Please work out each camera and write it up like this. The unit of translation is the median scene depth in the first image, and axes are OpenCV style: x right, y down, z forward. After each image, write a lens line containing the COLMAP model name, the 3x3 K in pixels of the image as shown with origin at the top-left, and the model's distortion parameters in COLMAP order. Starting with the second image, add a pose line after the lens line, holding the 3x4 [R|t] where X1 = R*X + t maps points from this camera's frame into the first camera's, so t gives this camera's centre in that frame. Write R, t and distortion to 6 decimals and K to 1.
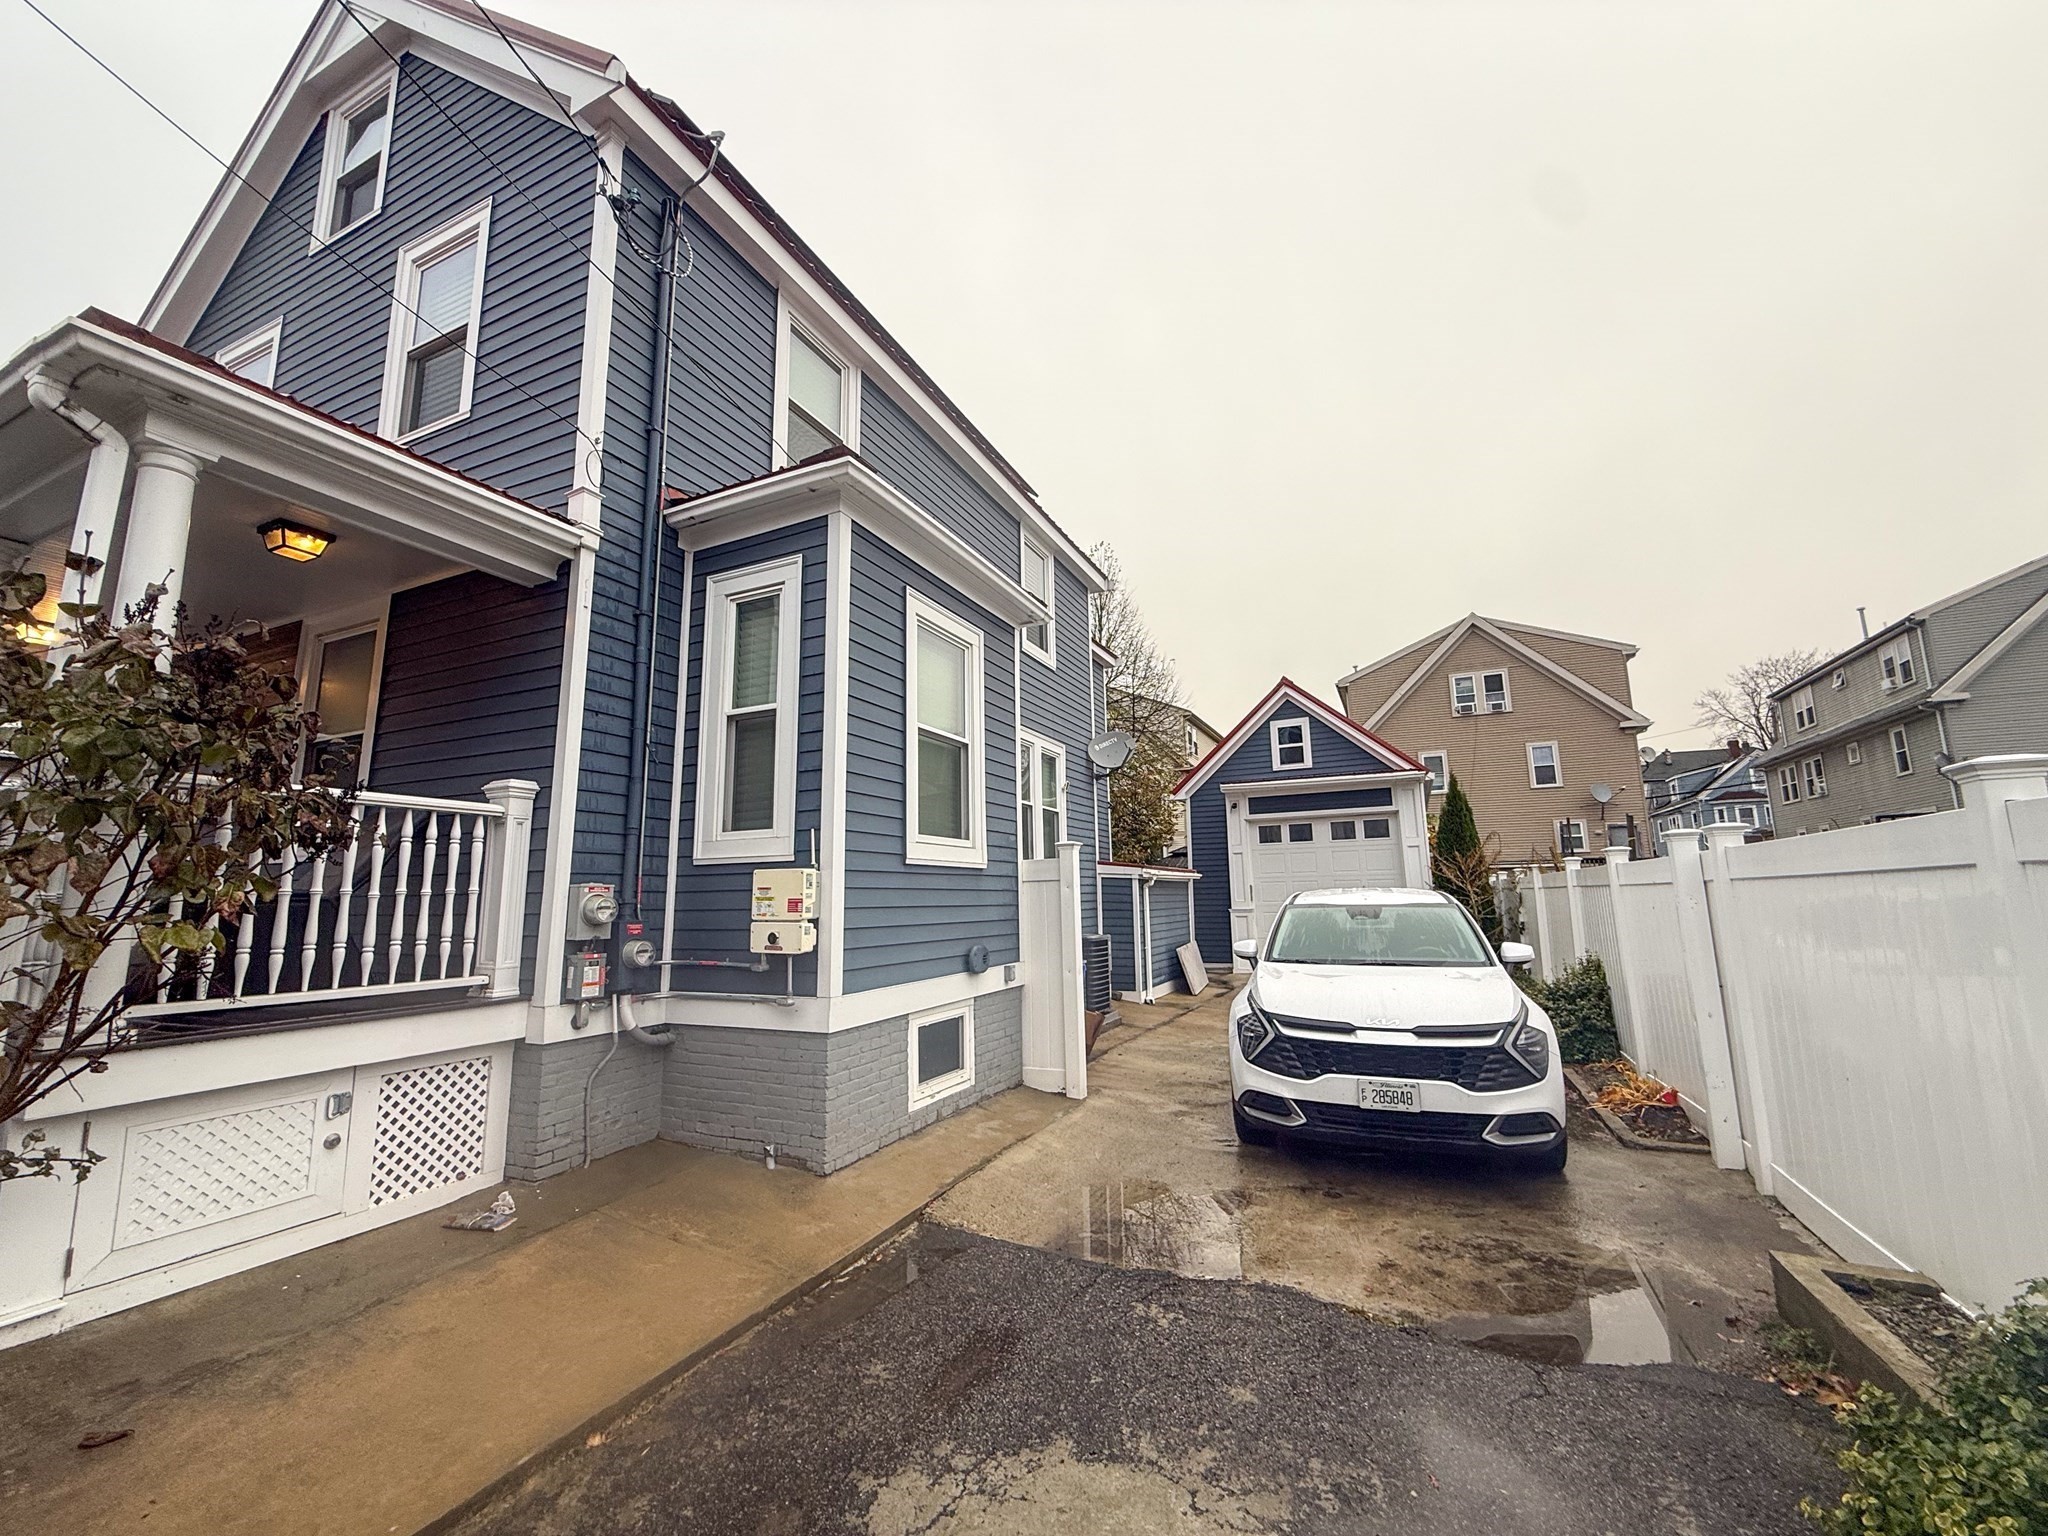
lens RADIAL K [[814.1, 0, 1009.7], [0, 814.1, 766.1], [0, 0, 1]] dist [0.000015, -0.000132]
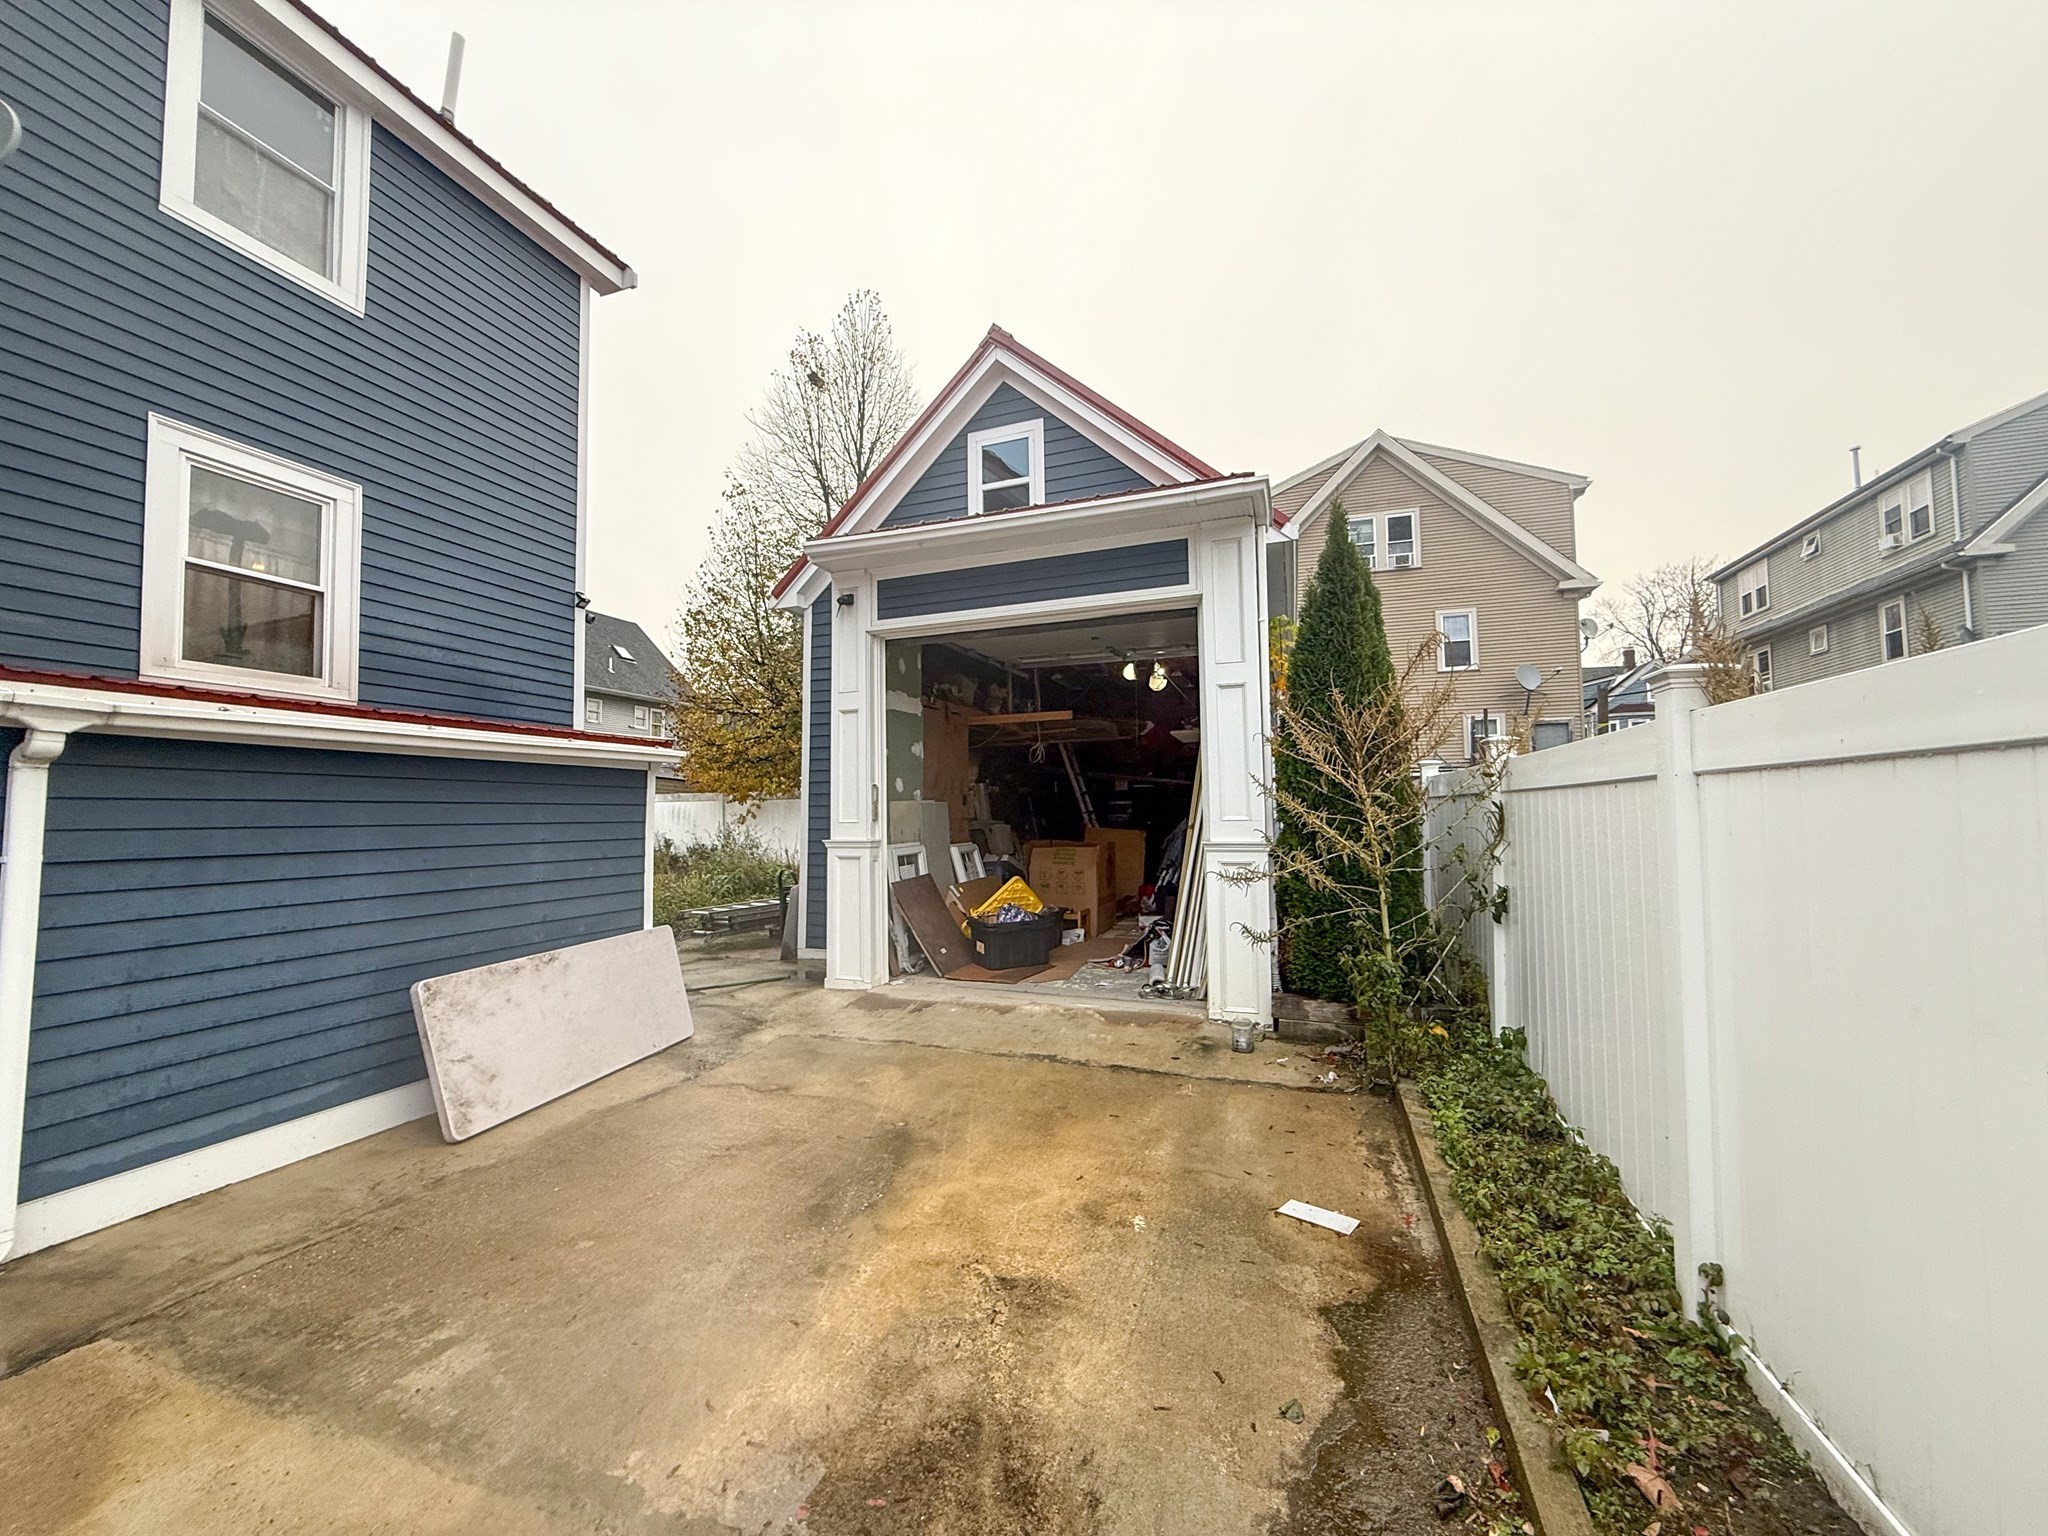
lens RADIAL K [[814.1, 0, 1010.2], [0, 814.1, 764.1], [0, 0, 1]] dist [0.000015, -0.000132]
pose [[0.993167, 0.012928, 0.115986, 0.730630], [-0.024176, 0.995078, 0.096097, 0.212120], [-0.114173, -0.098244, 0.988591, 1.314416]]
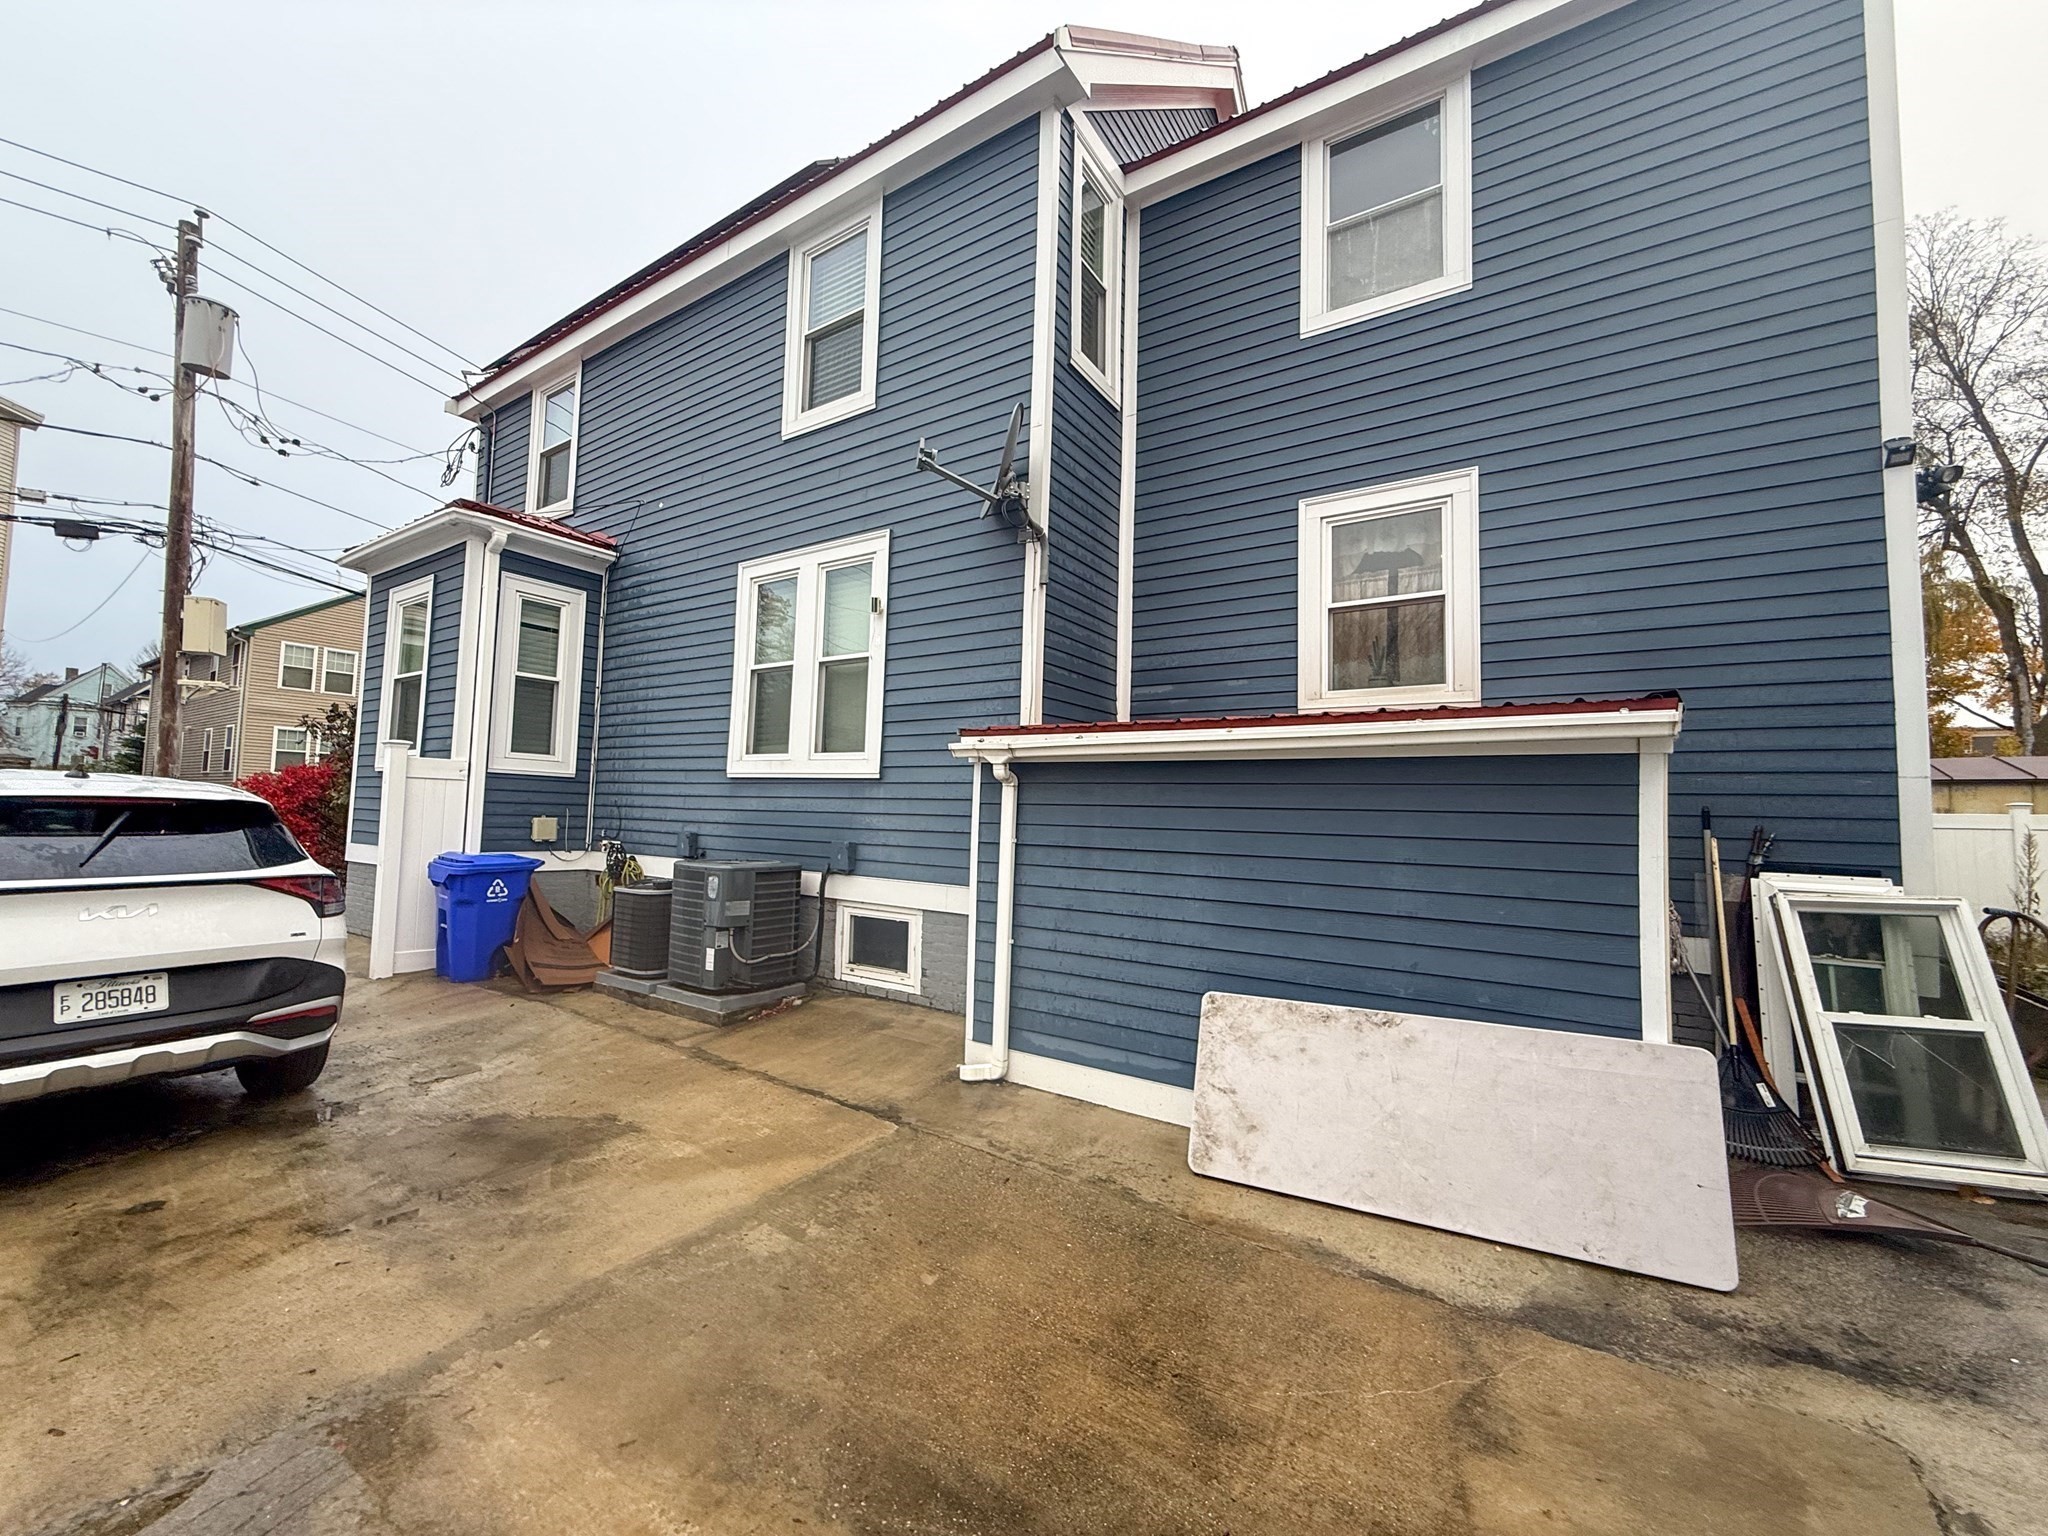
lens RADIAL K [[814.1, 0, 1022.2], [0, 814.1, 765.5], [0, 0, 1]] dist [0.000015, -0.000132]
pose [[-0.147782, -0.050465, -0.987732, 0.969501], [0.132953, 0.988619, -0.070402, 0.300065], [0.980043, -0.141726, -0.139390, 1.897827]]
